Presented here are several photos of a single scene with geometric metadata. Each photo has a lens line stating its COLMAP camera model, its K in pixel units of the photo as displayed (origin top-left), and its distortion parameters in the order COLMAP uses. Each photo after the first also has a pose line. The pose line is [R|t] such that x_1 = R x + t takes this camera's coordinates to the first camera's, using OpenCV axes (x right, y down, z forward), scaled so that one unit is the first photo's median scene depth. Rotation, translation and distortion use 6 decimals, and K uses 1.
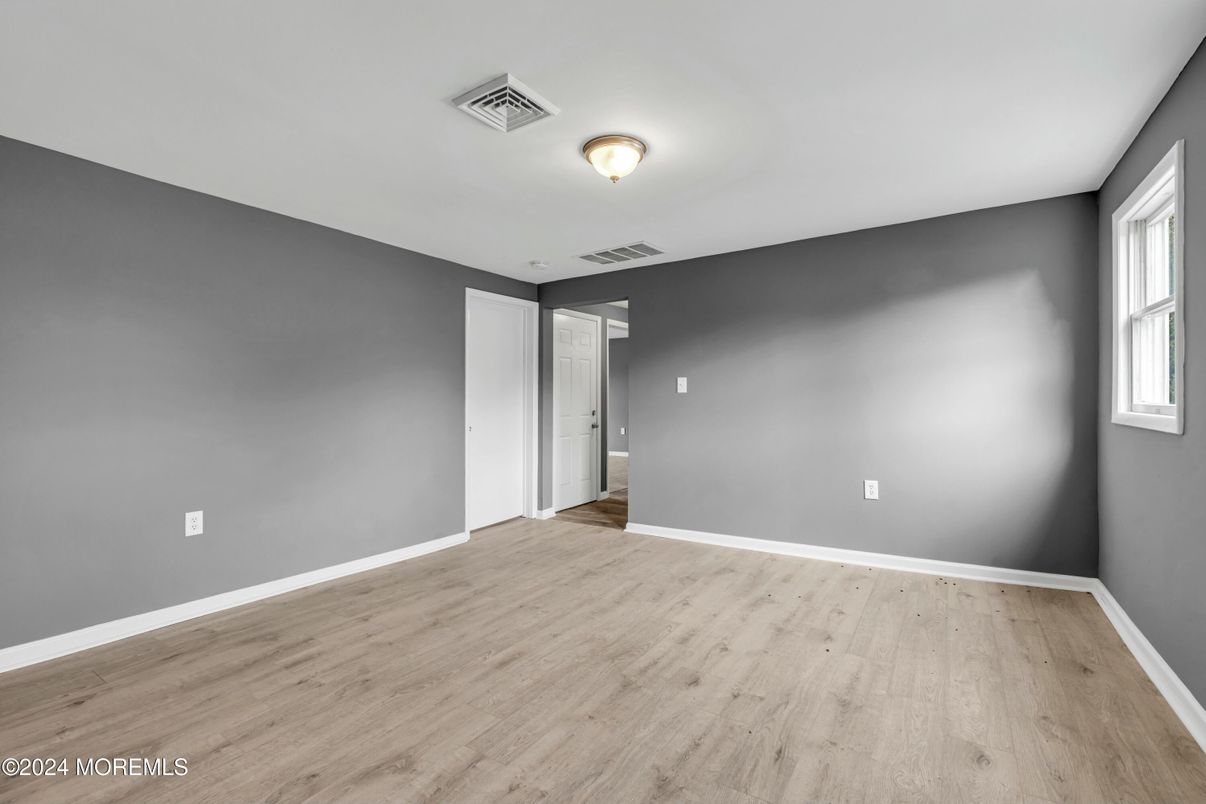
lens RADIAL K [[536.7, 0, 603.6], [0, 536.7, 396.8], [0, 0, 1]] dist [-0.011993, 0.000091]
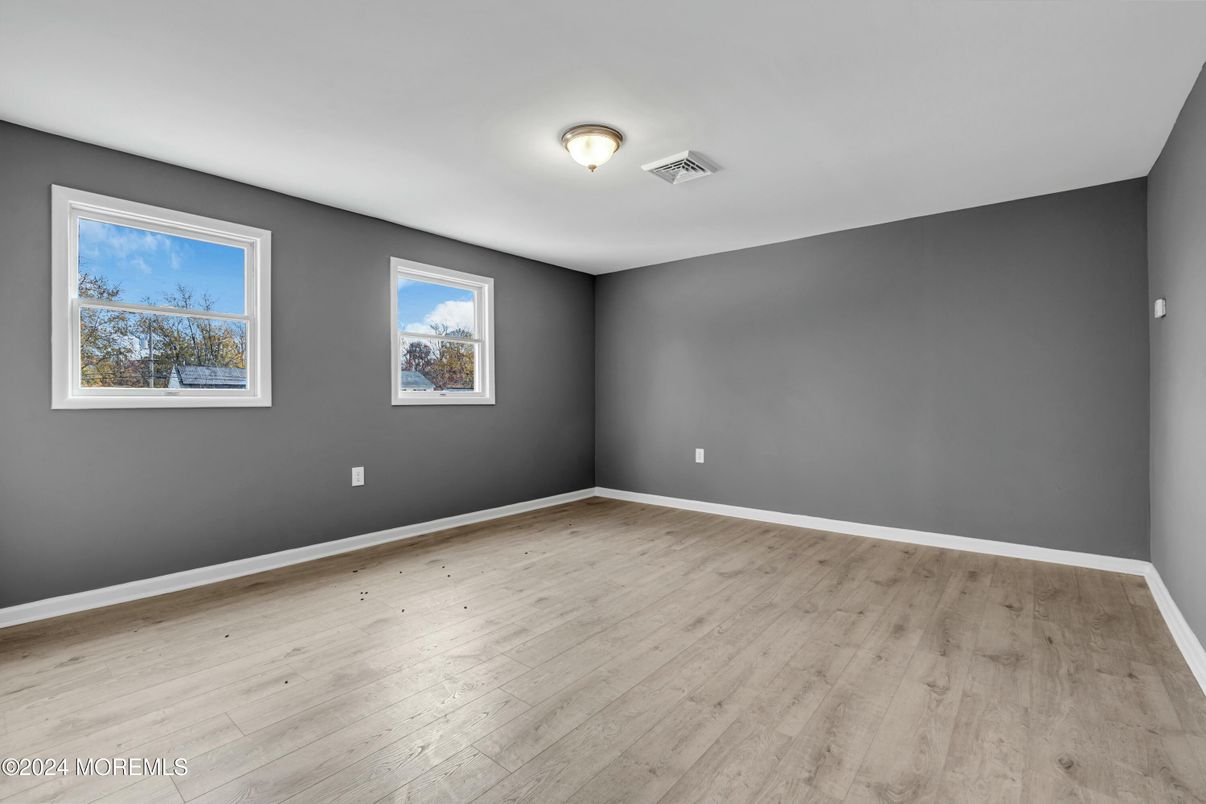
lens RADIAL K [[536.7, 0, 603.6], [0, 536.7, 396.8], [0, 0, 1]] dist [-0.011993, 0.000091]
pose [[-0.994109, 0.007867, 0.108096, -0.099791], [0.007500, 0.999965, -0.003799, 0.038442], [-0.108122, -0.002966, -0.994133, 1.821369]]
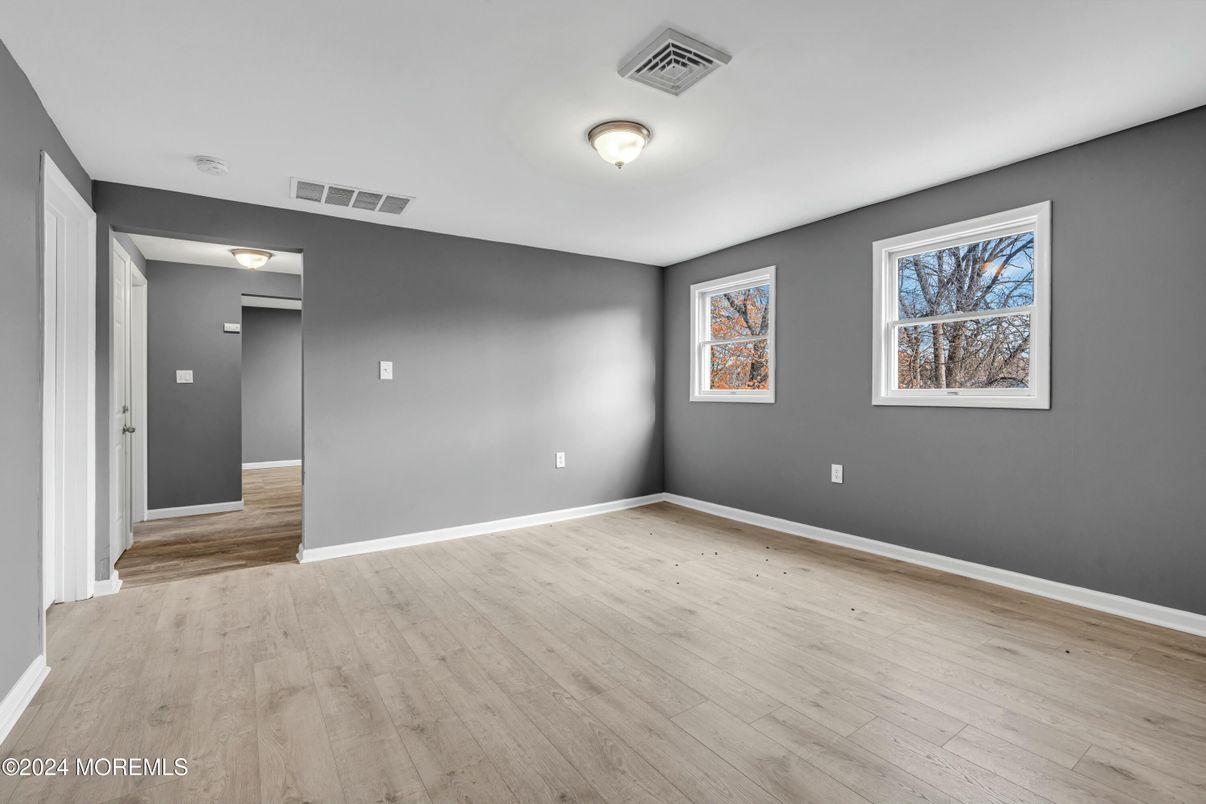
lens RADIAL K [[536.7, 0, 603.6], [0, 536.7, 396.8], [0, 0, 1]] dist [-0.011993, 0.000091]
pose [[0.386719, -0.003725, 0.922190, -0.835473], [-0.001440, 0.999988, 0.004643, 0.026701], [-0.922197, -0.003123, 0.386709, 0.566661]]
